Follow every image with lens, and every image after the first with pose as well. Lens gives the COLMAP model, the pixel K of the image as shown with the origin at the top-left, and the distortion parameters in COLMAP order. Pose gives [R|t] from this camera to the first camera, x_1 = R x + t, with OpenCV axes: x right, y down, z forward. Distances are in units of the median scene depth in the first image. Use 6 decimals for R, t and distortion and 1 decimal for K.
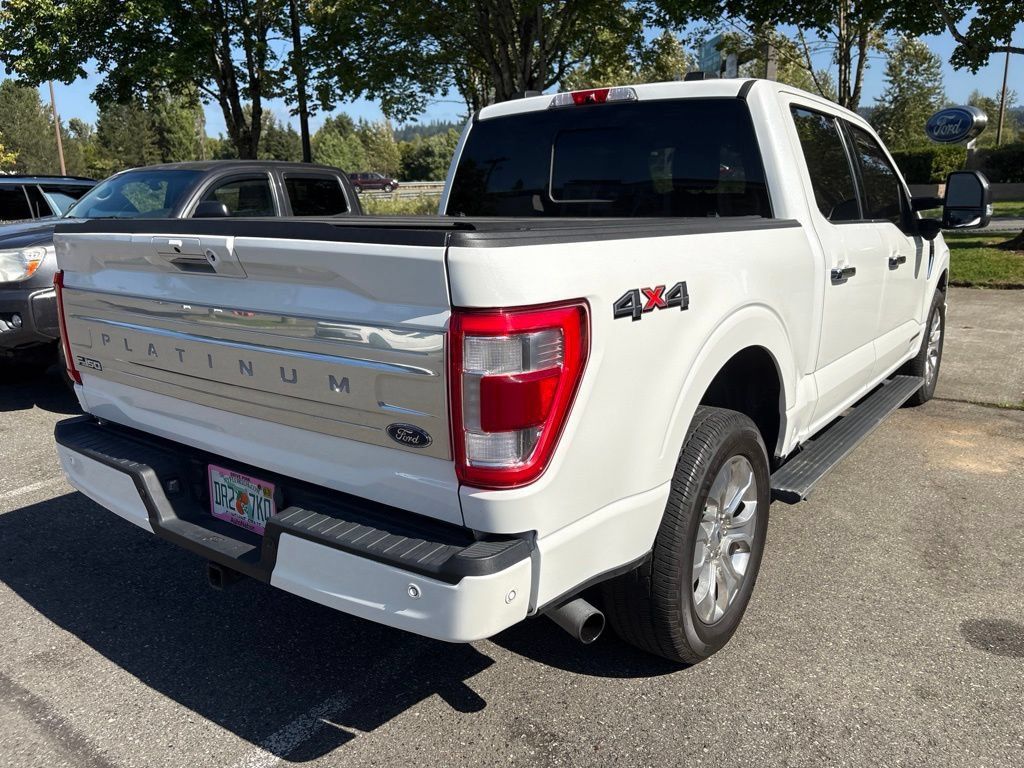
lens RADIAL K [[766.7, 0, 509.0], [0, 766.7, 394.6], [0, 0, 1]] dist [0.057760, -0.058853]
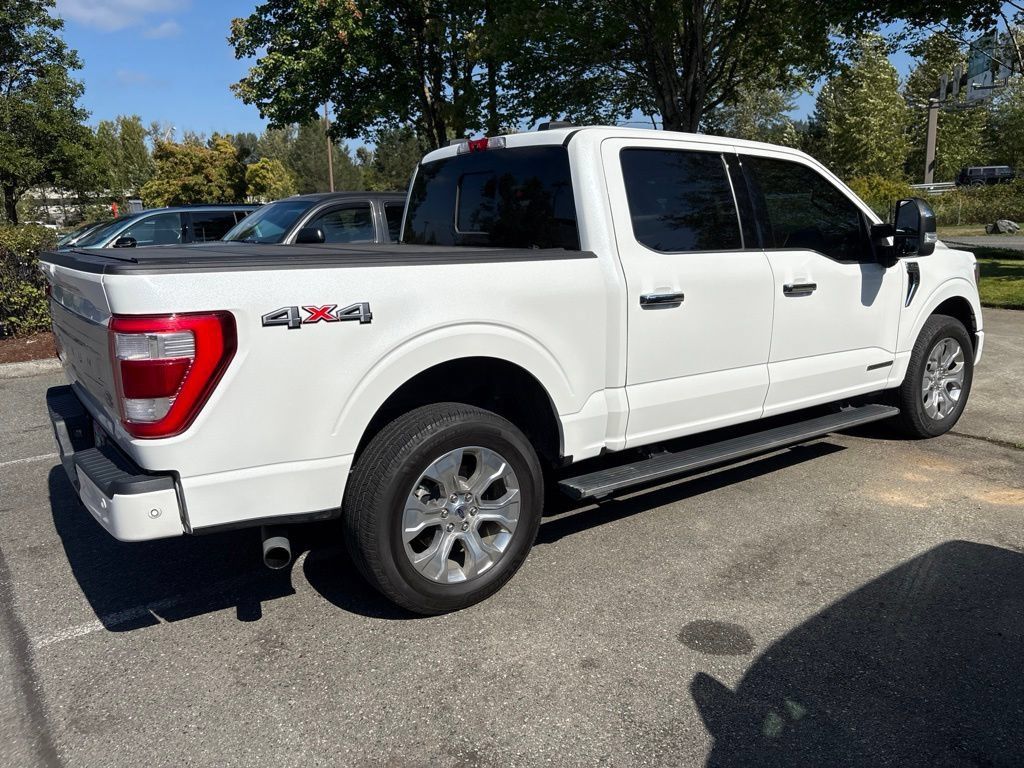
lens RADIAL K [[766.7, 0, 506.3], [0, 766.7, 387.0], [0, 0, 1]] dist [0.054294, -0.050202]
pose [[0.951498, 0.058739, -0.301994, 0.633857], [-0.067072, 0.997598, -0.017287, 0.002588], [0.300253, 0.036704, 0.953153, -0.121574]]
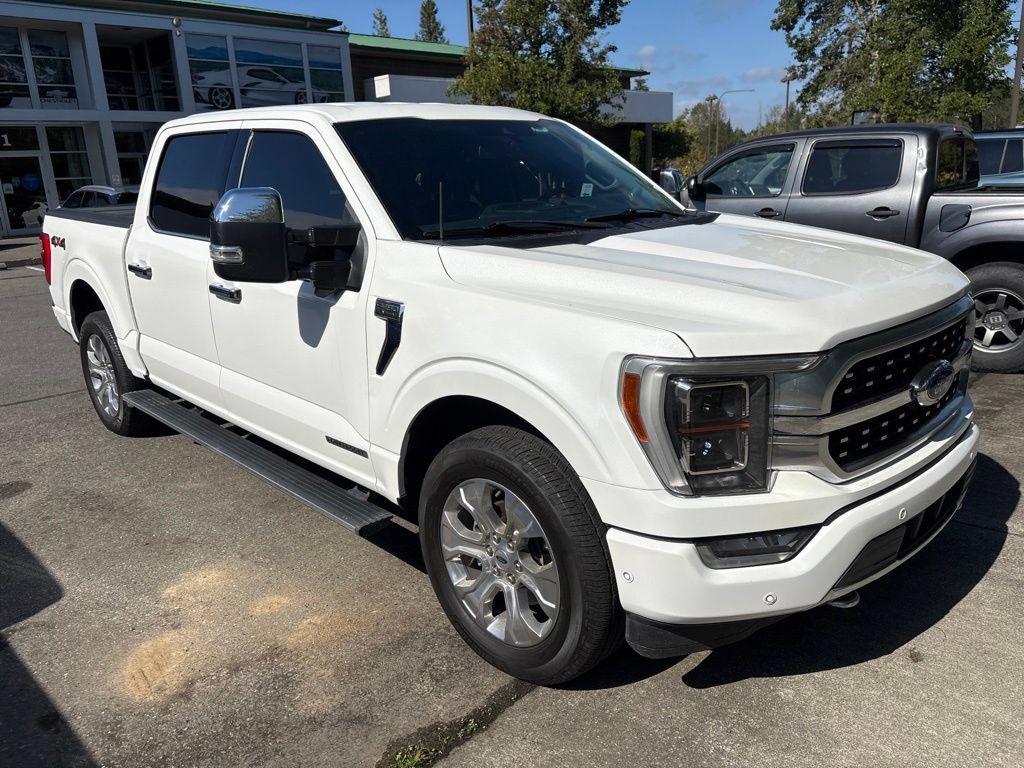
lens RADIAL K [[766.7, 0, 506.3], [0, 766.7, 387.0], [0, 0, 1]] dist [0.054294, -0.050202]
pose [[-0.156927, 0.291733, -0.943539, 1.849190], [-0.211320, 0.923331, 0.320631, -0.595798], [0.964737, 0.249704, -0.083247, 1.993808]]
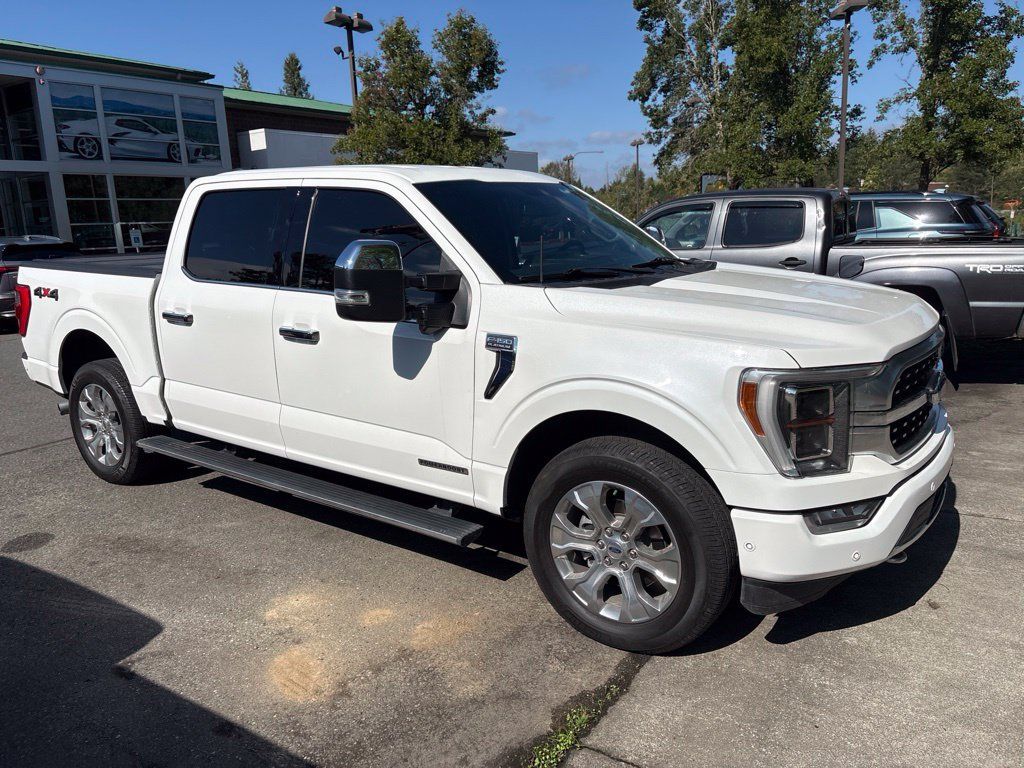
lens RADIAL K [[766.7, 0, 506.3], [0, 766.7, 387.0], [0, 0, 1]] dist [0.054294, -0.050202]
pose [[0.022216, 0.231588, -0.972560, 2.036067], [-0.224135, 0.949192, 0.220903, -0.533857], [0.974305, 0.213077, 0.072994, 1.692973]]
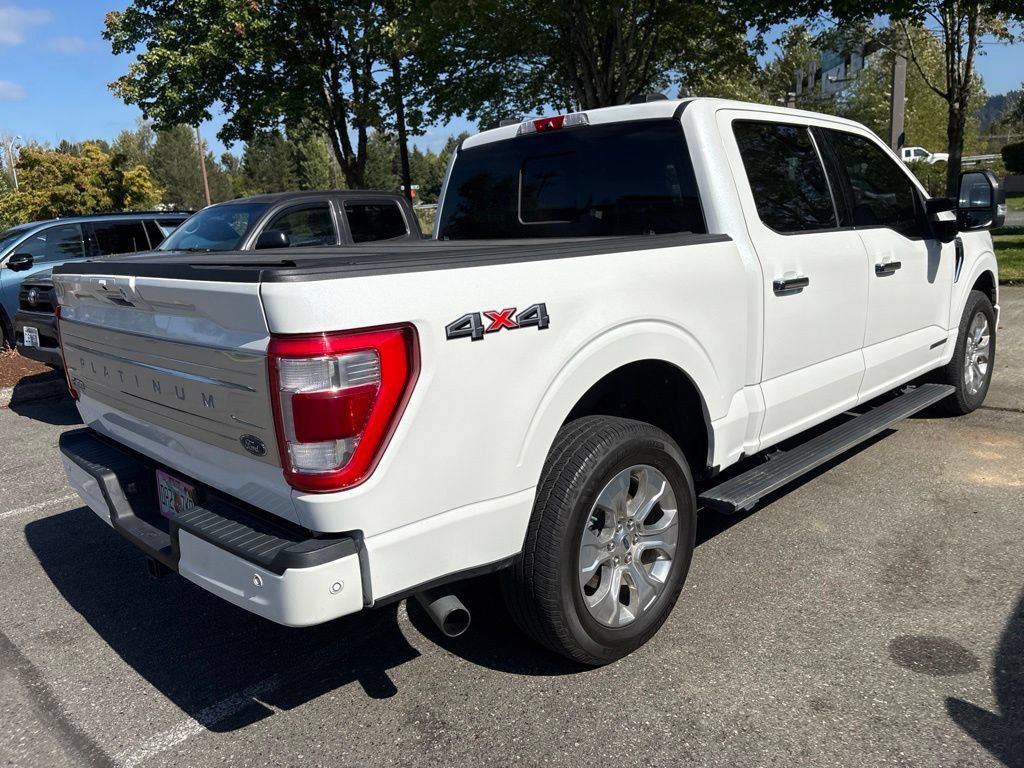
lens RADIAL K [[766.7, 0, 506.3], [0, 766.7, 387.0], [0, 0, 1]] dist [0.054294, -0.050202]
pose [[0.986810, -0.009196, -0.161621, 0.259049], [0.005600, 0.999727, -0.022685, -0.003320], [0.161786, 0.021481, 0.986592, -0.049887]]
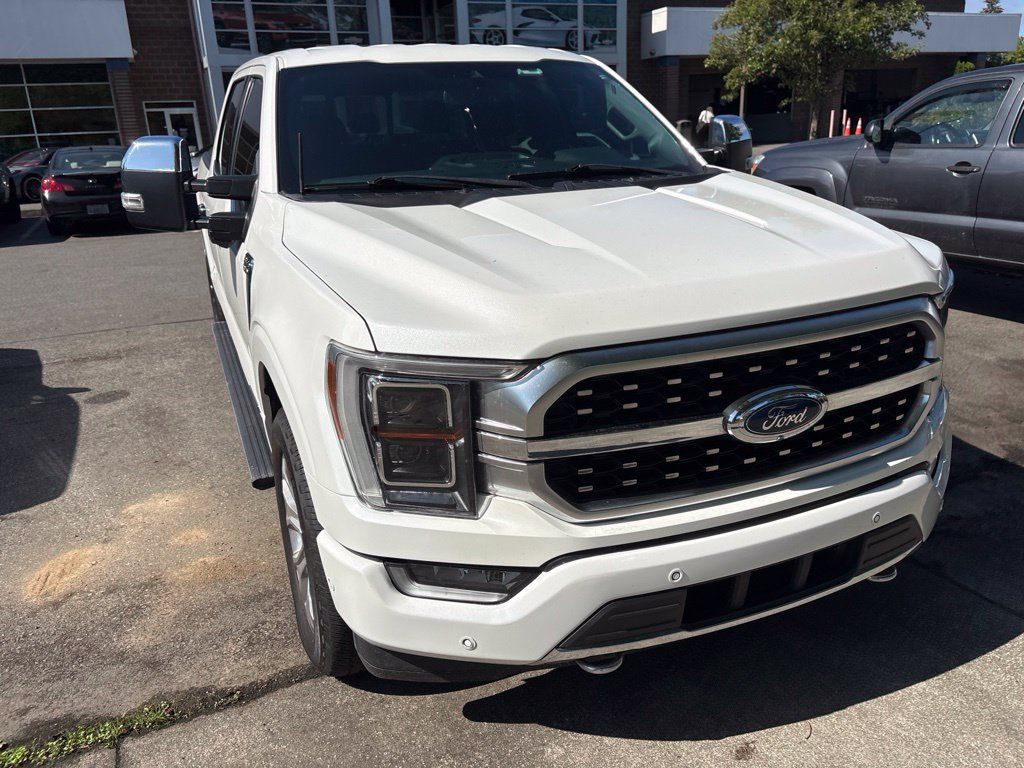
lens RADIAL K [[772.1, 0, 512.0], [0, 772.1, 384.0], [0, 0, 1]] dist [0.058217, -0.065309]
pose [[-0.496779, 0.312539, -0.809648, 1.594753], [-0.176696, 0.876944, 0.446932, -0.696966], [0.849700, 0.365088, -0.380423, 2.423523]]
